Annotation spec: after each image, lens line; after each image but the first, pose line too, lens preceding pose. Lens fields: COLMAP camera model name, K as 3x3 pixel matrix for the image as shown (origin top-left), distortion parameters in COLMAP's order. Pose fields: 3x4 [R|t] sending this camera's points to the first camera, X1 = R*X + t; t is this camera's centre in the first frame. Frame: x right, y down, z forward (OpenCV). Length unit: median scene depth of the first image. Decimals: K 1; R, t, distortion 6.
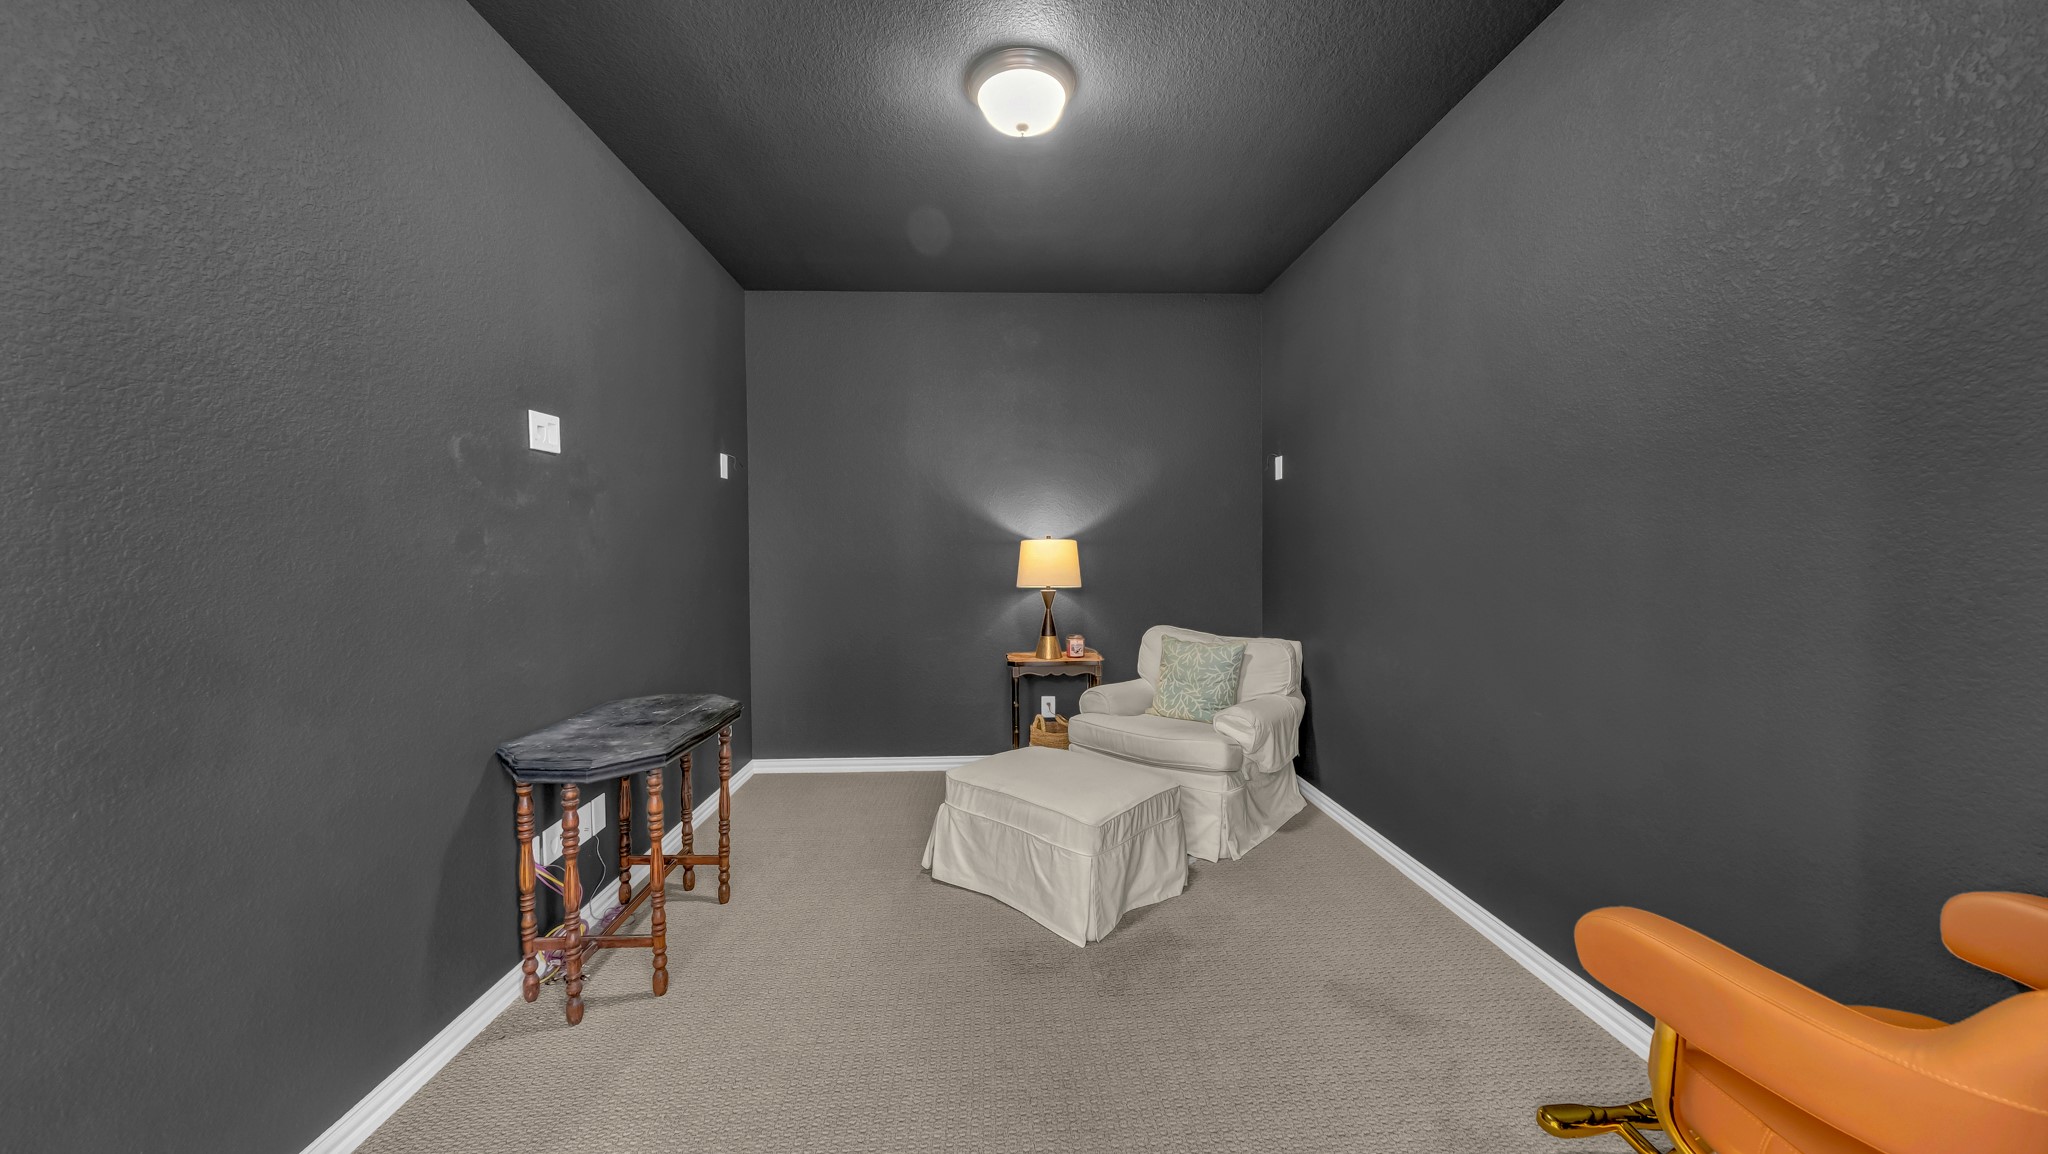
lens RADIAL K [[705.8, 0, 1025.8], [0, 705.8, 579.1], [0, 0, 1]] dist [-0.002235, 0.000593]
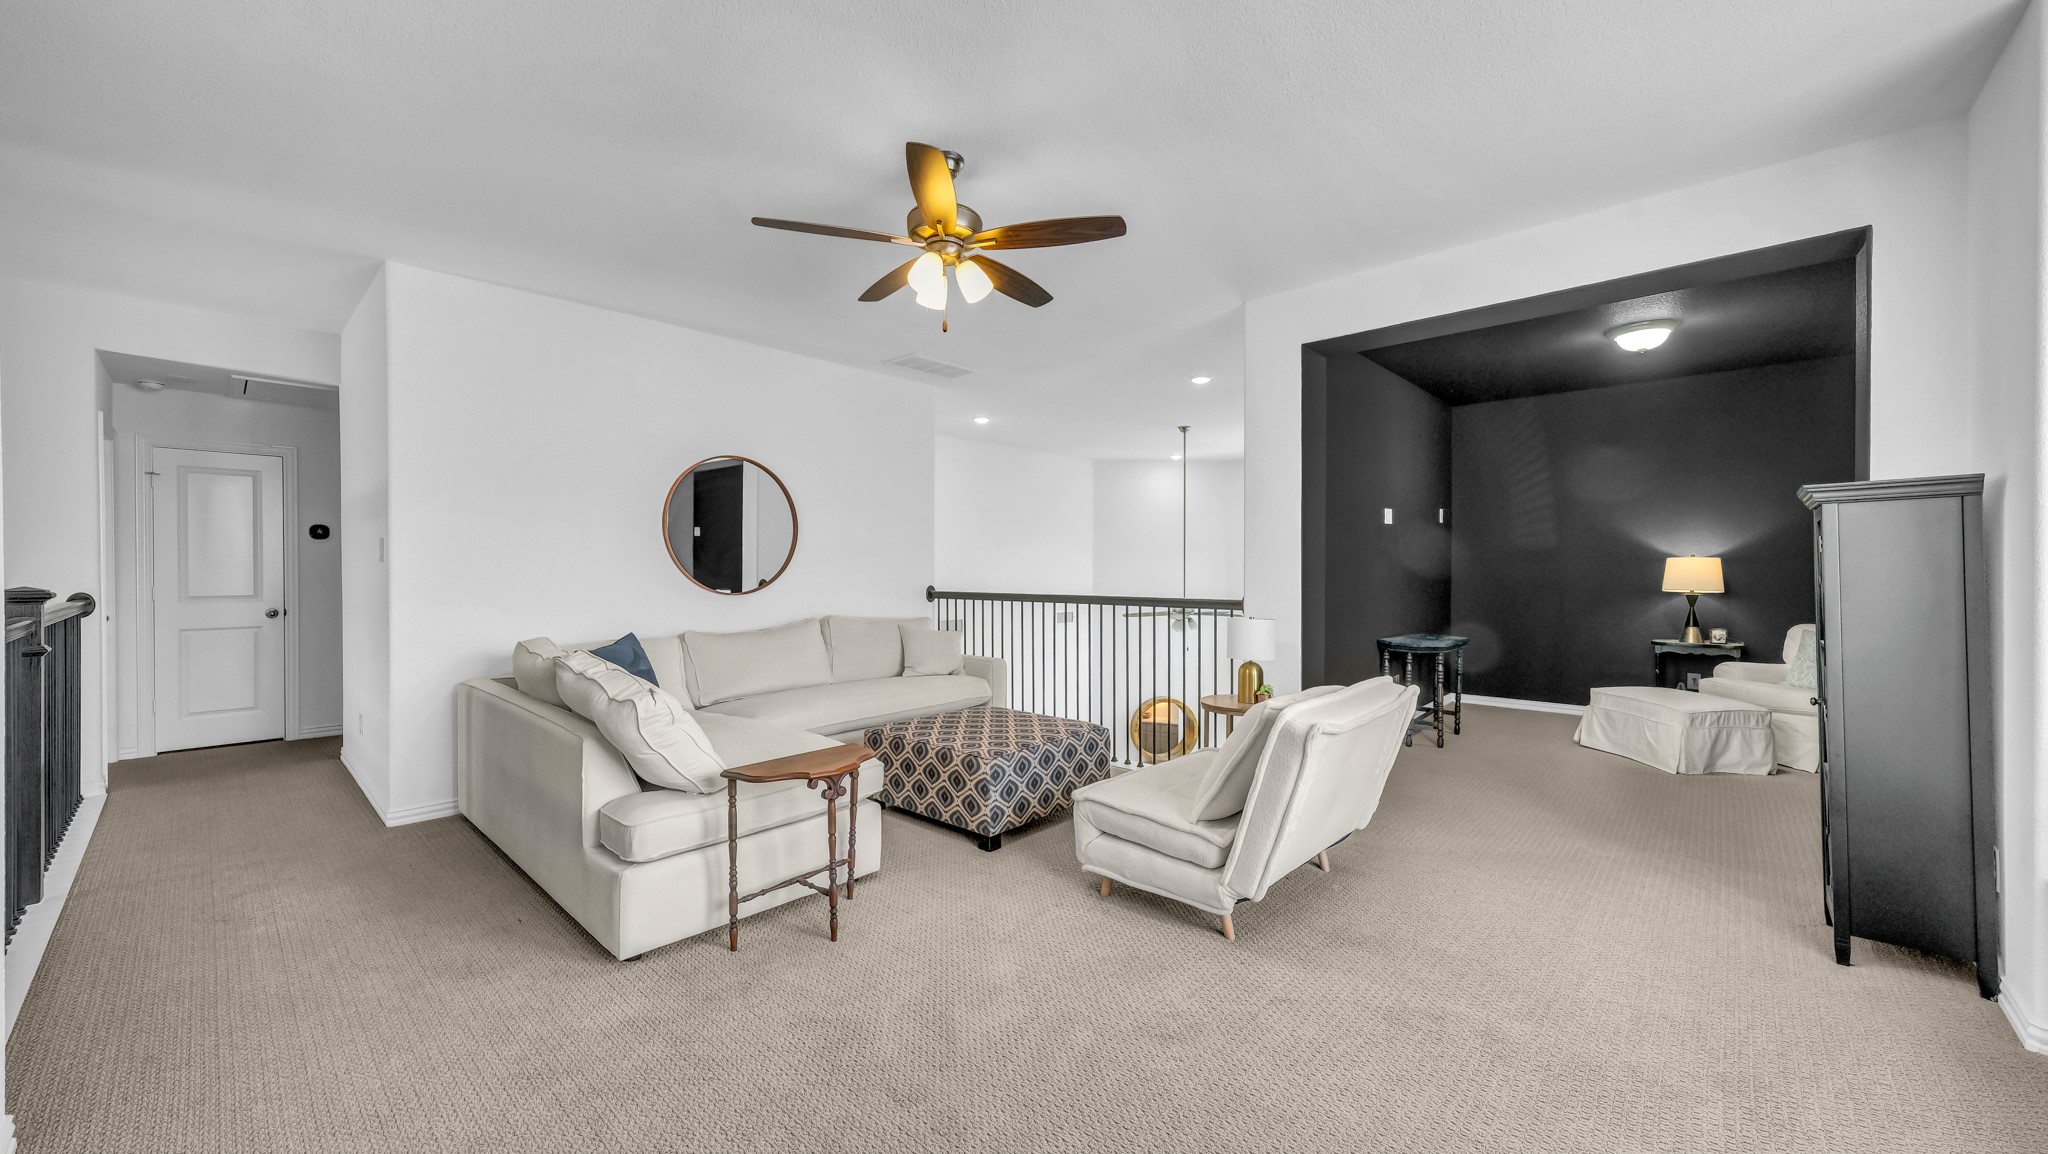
lens RADIAL K [[757.1, 0, 1029.8], [0, 757.1, 583.4], [0, 0, 1]] dist [0.002368, 0.000206]
pose [[0.700668, 0.015021, -0.713330, 0.200349], [-0.029964, 0.999516, -0.008385, 0.051103], [0.712858, 0.027249, 0.700779, -1.068059]]
